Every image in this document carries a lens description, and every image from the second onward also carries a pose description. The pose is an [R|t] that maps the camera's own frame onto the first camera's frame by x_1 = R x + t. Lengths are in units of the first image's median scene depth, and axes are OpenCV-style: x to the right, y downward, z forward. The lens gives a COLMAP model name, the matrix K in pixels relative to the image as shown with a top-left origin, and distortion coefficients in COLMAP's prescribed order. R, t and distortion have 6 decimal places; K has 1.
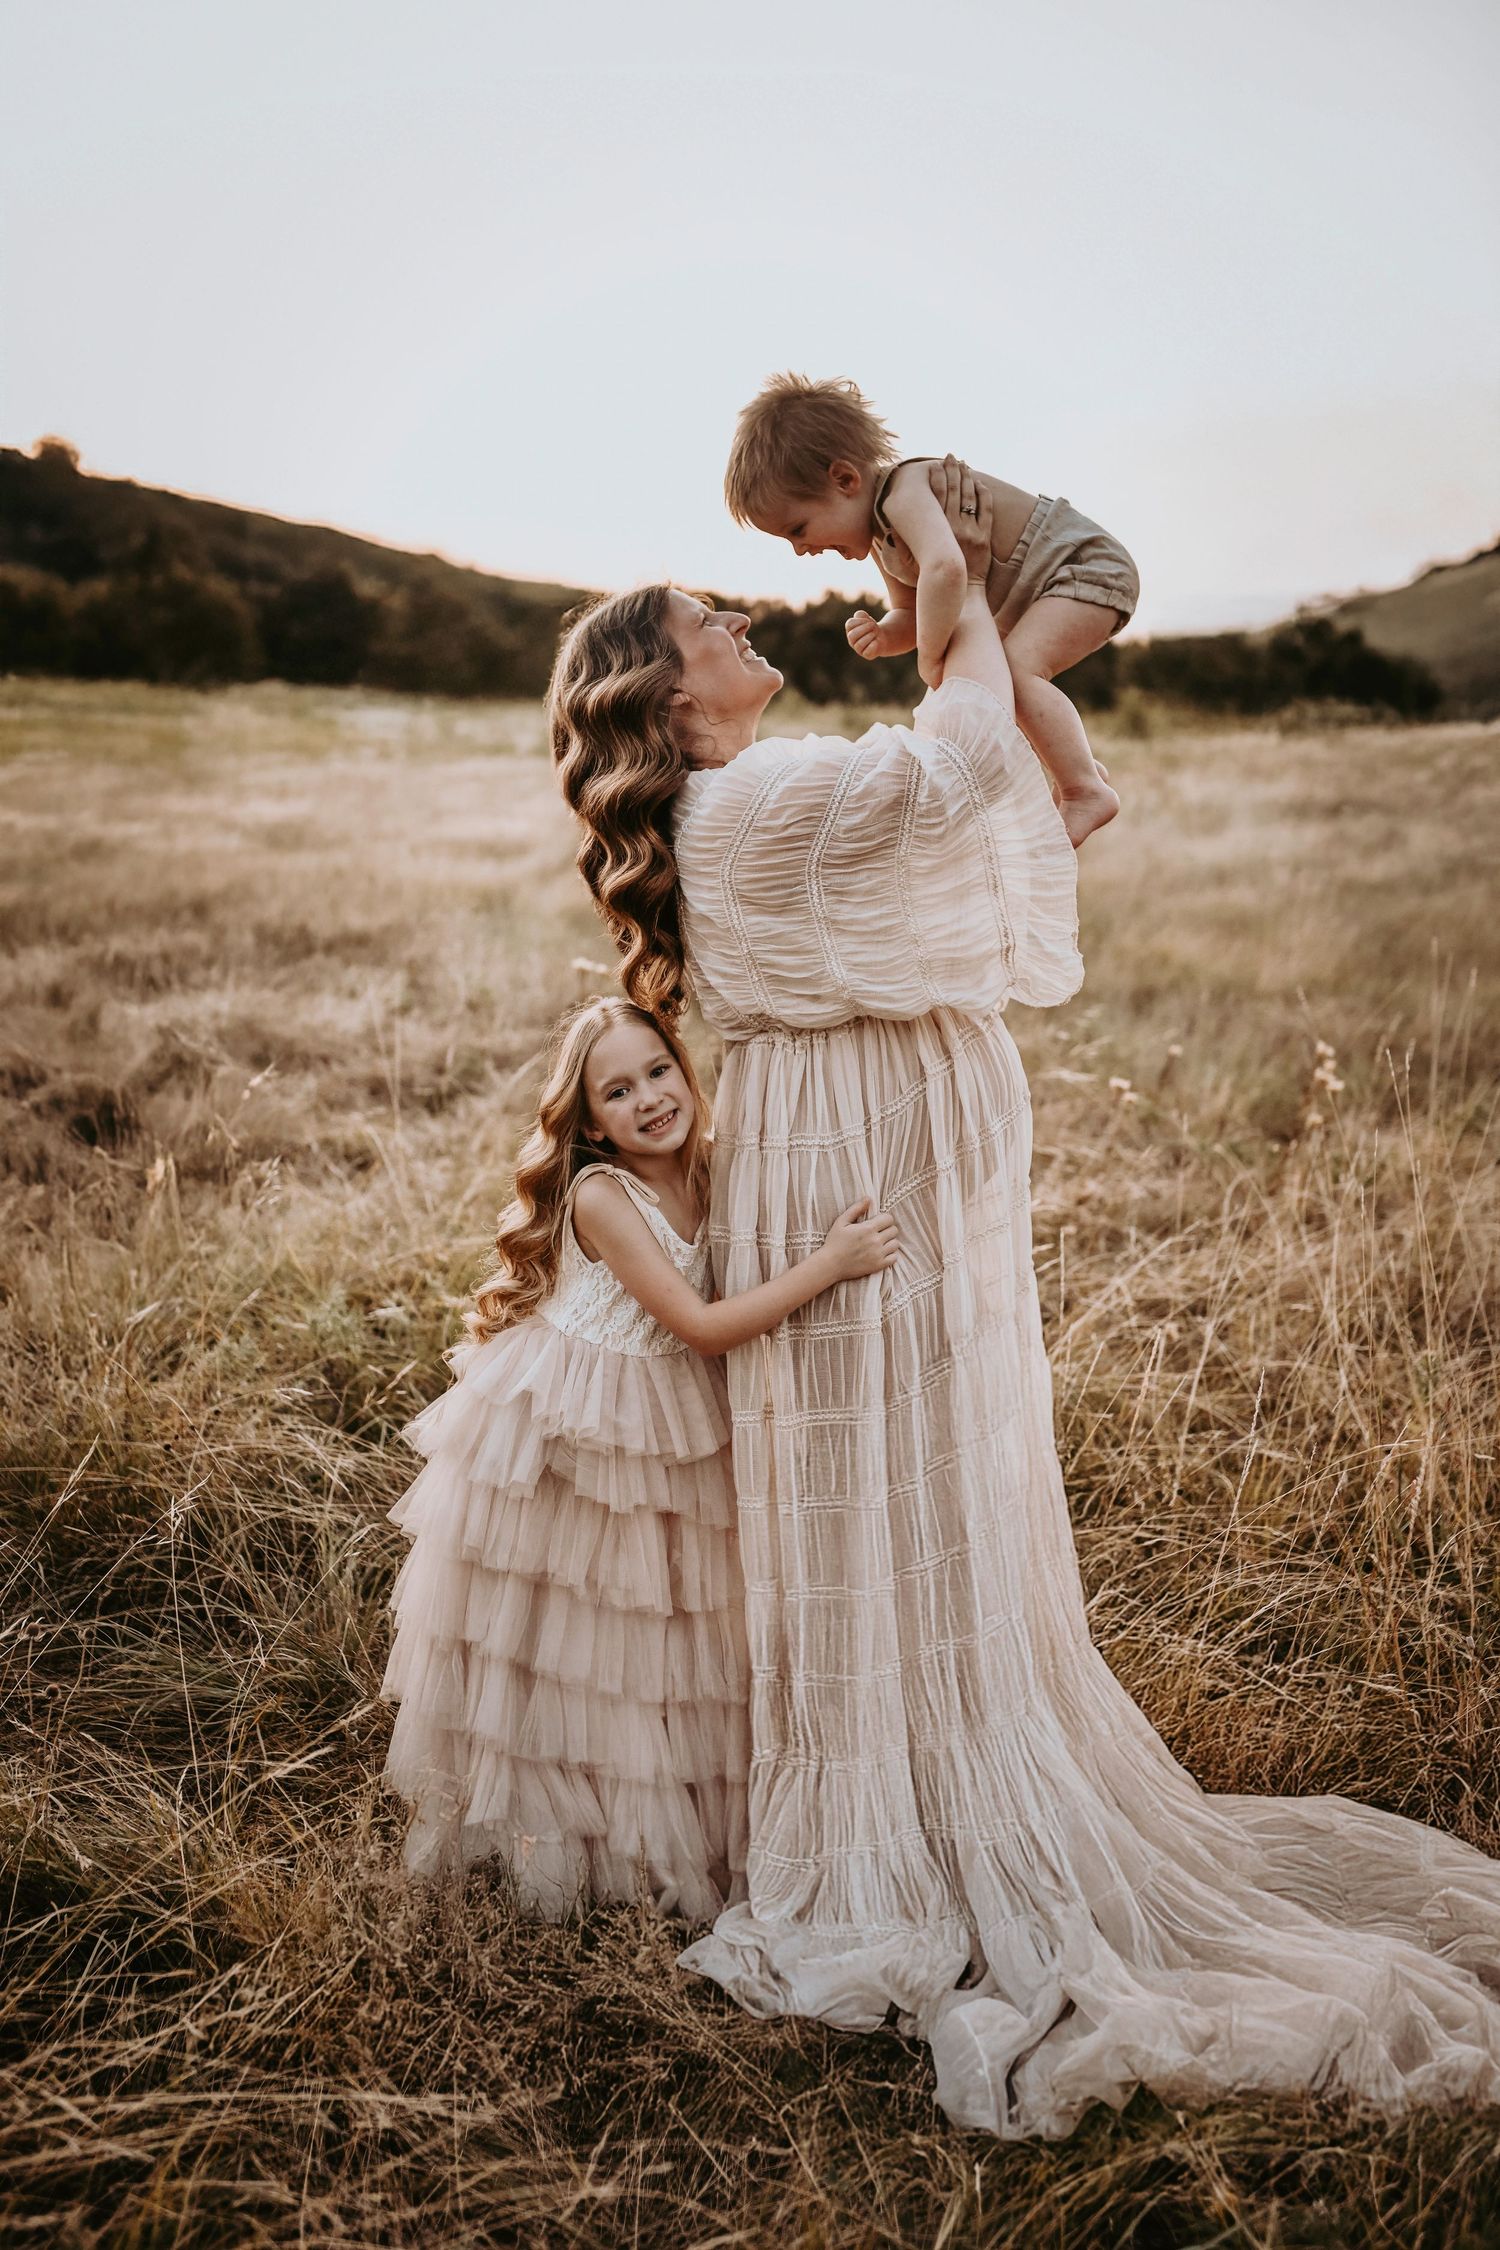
lens RADIAL K [[2312.3, 0, 750.0], [0, 2312.3, 1125.0], [0, 0, 1]] dist [-0.016220, 0.119297]
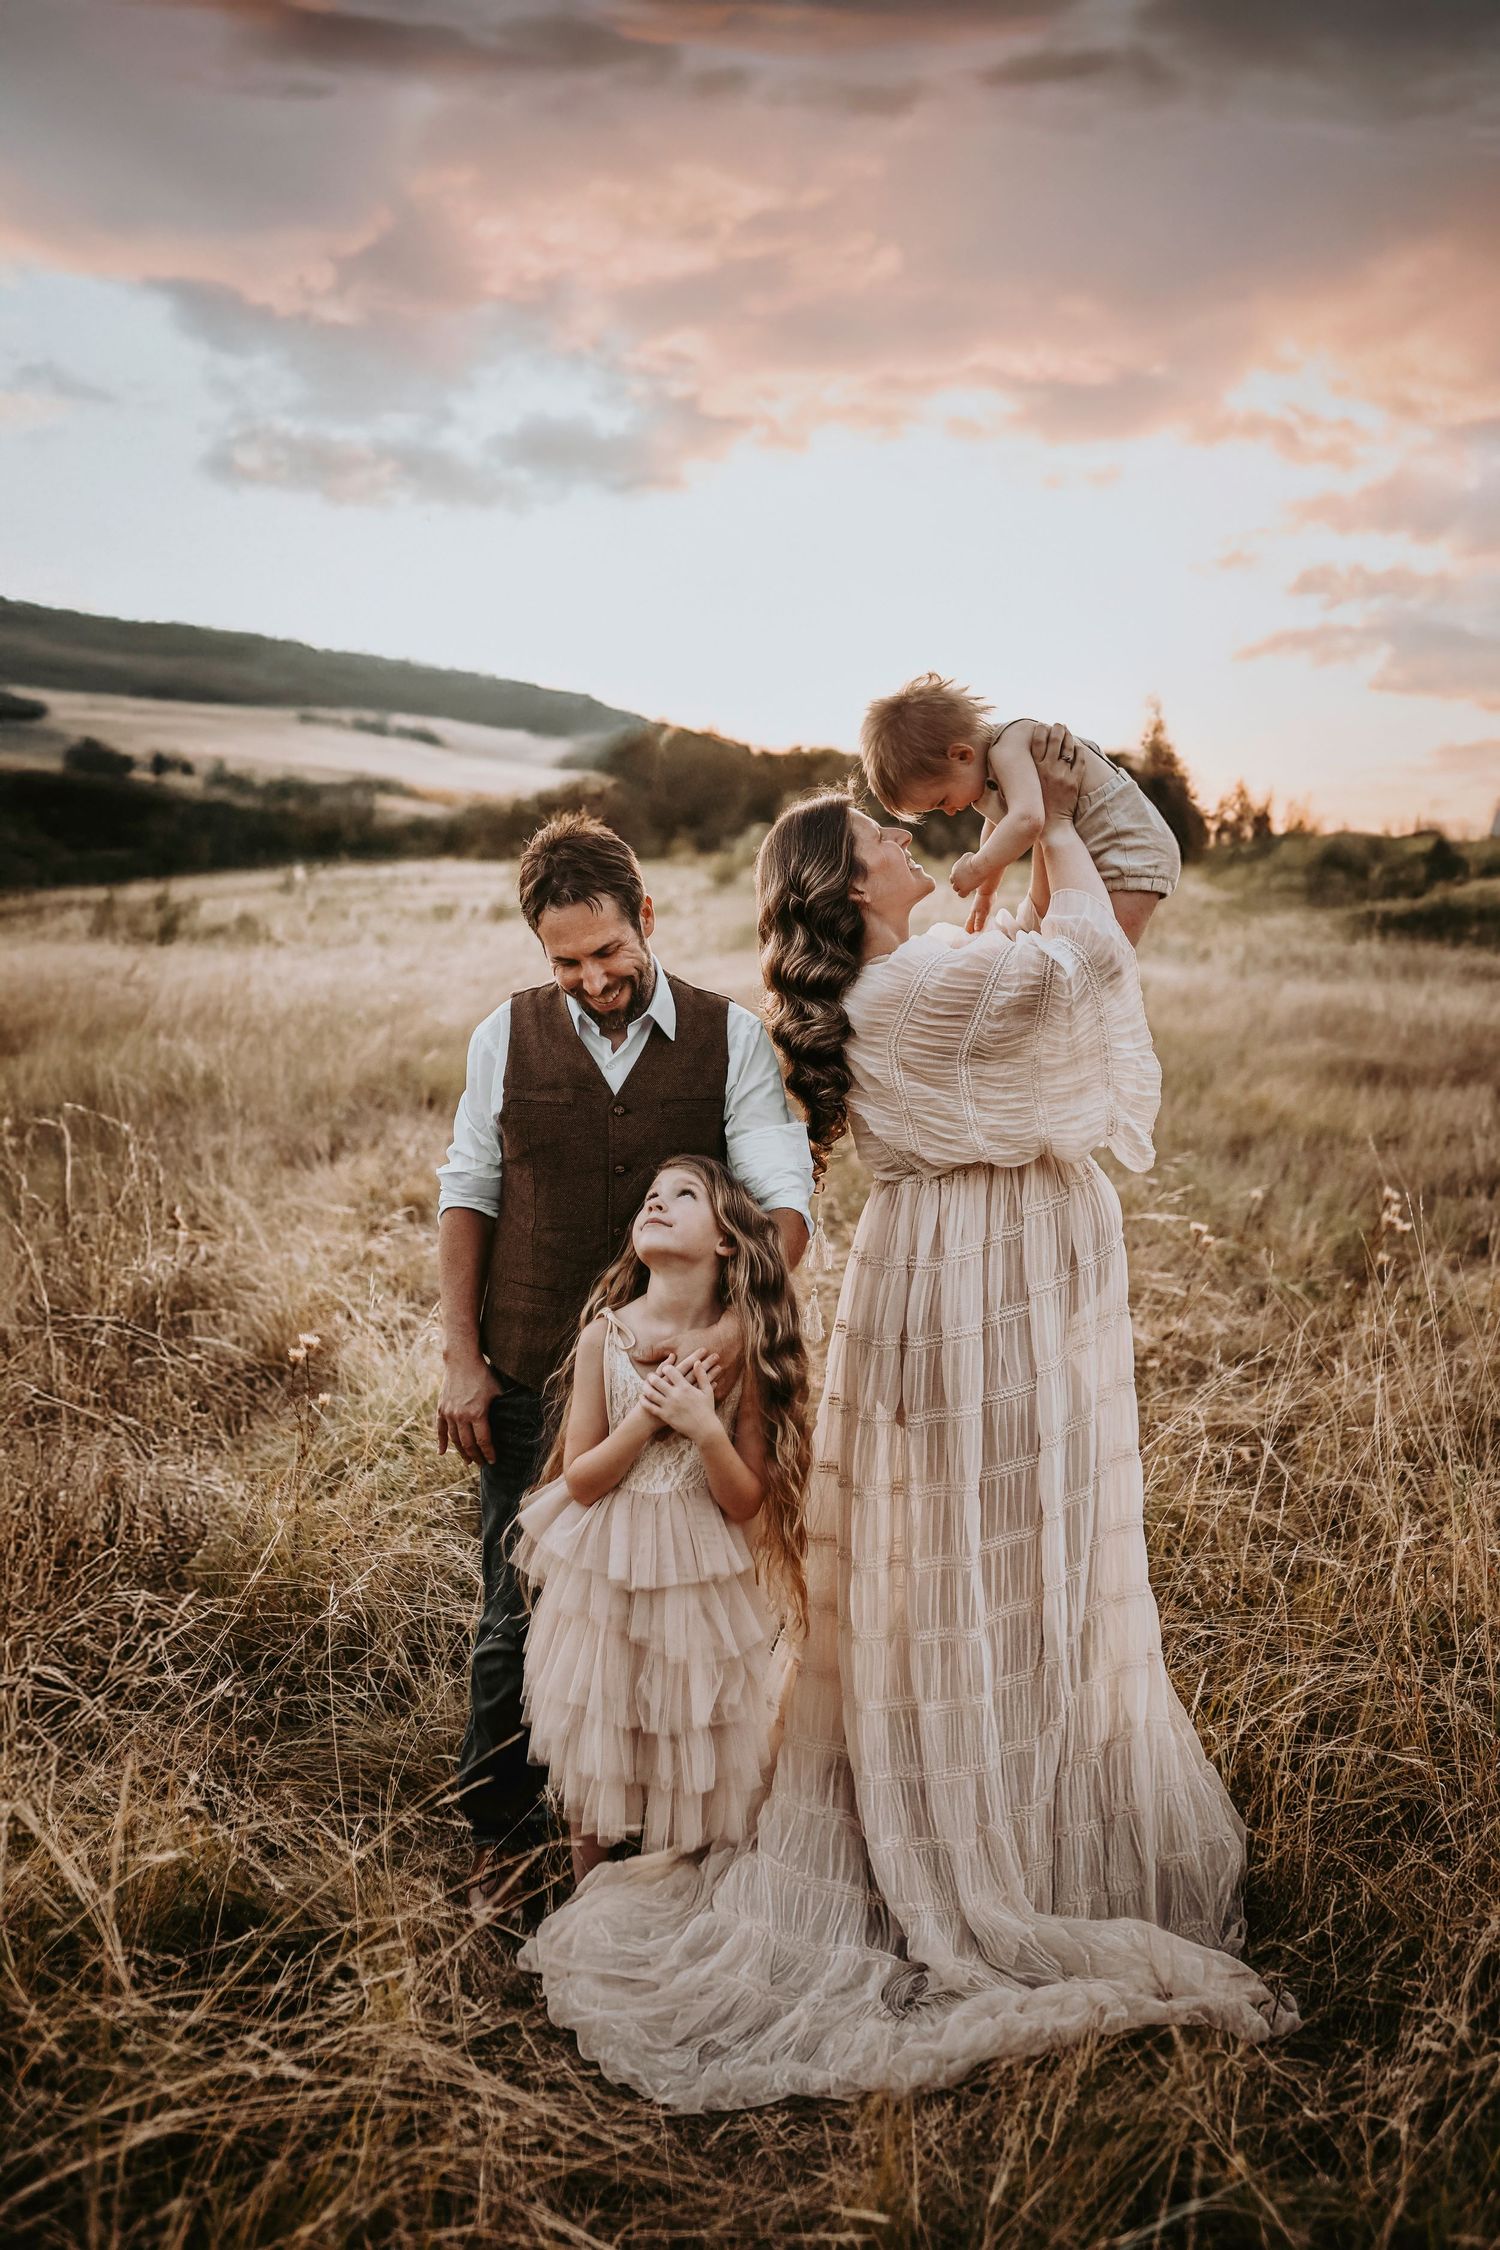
lens RADIAL K [[2312.3, 0, 750.0], [0, 2312.3, 1125.0], [0, 0, 1]] dist [-0.016220, 0.119297]
pose [[0.998482, -0.010361, -0.054100, 0.014131], [0.006847, 0.997879, -0.064732, 0.004504], [0.054656, 0.064263, 0.996435, -0.125867]]
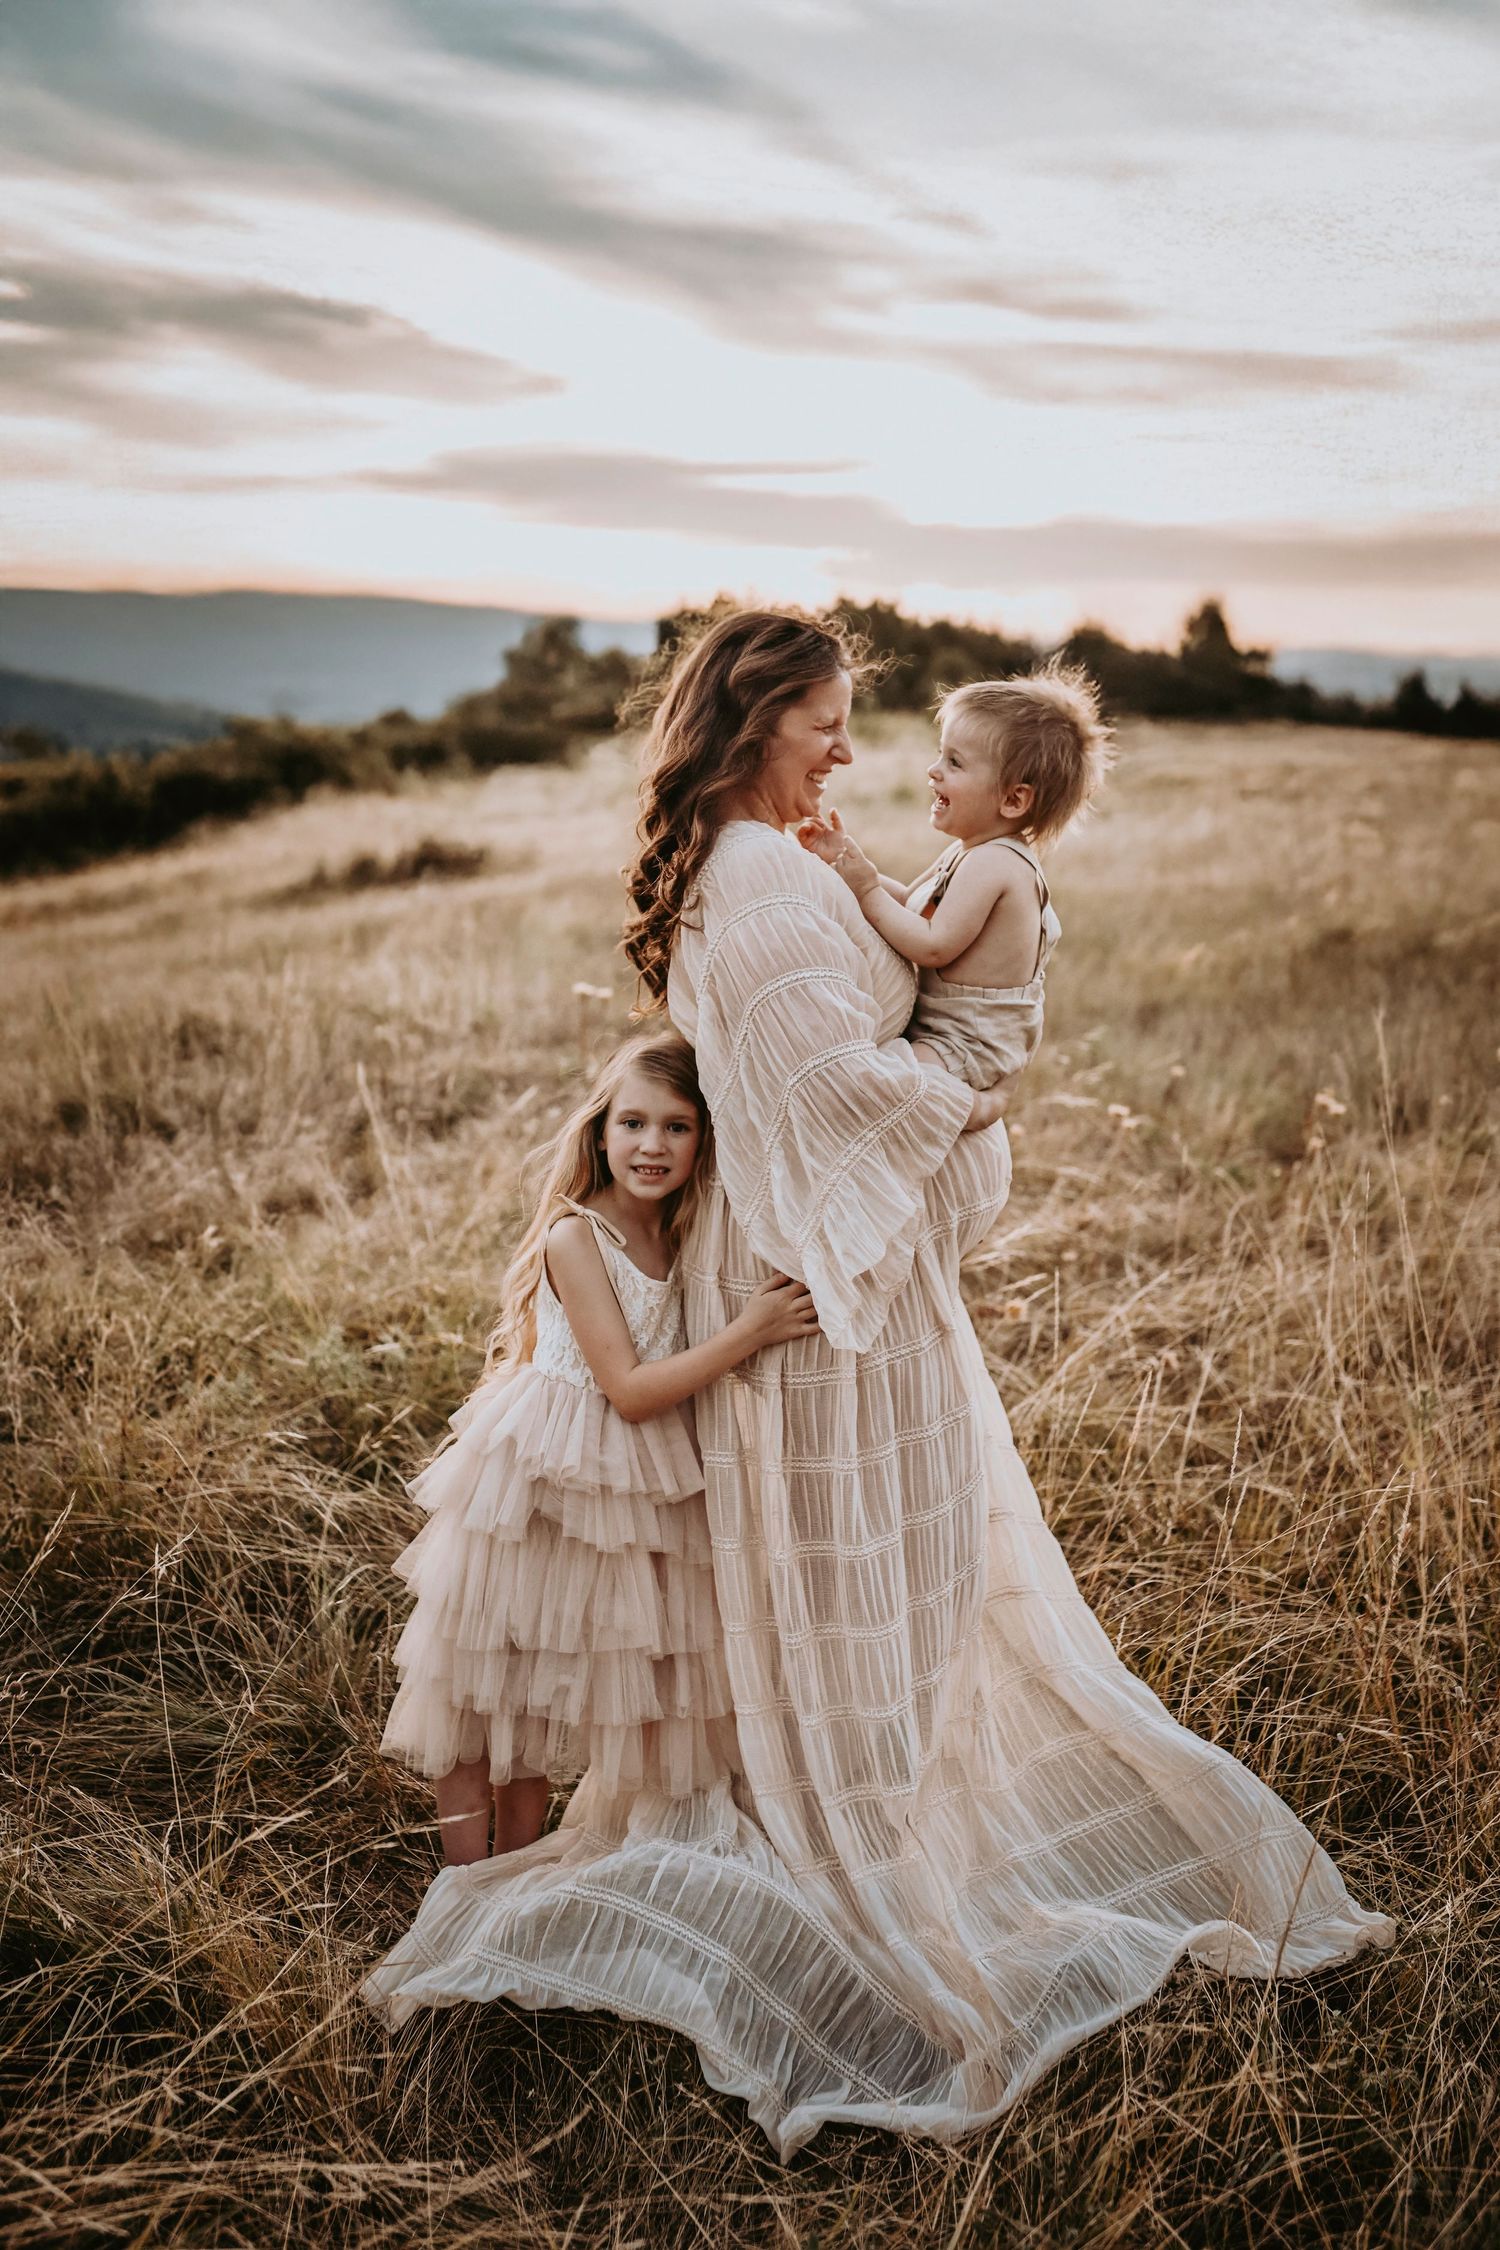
lens RADIAL K [[2312.3, 0, 750.0], [0, 2312.3, 1125.0], [0, 0, 1]] dist [-0.016220, 0.119297]
pose [[0.999960, -0.005821, -0.006844, 0.010230], [0.005804, 0.999980, -0.002432, -0.013606], [0.006858, 0.002392, 0.999974, 0.001620]]
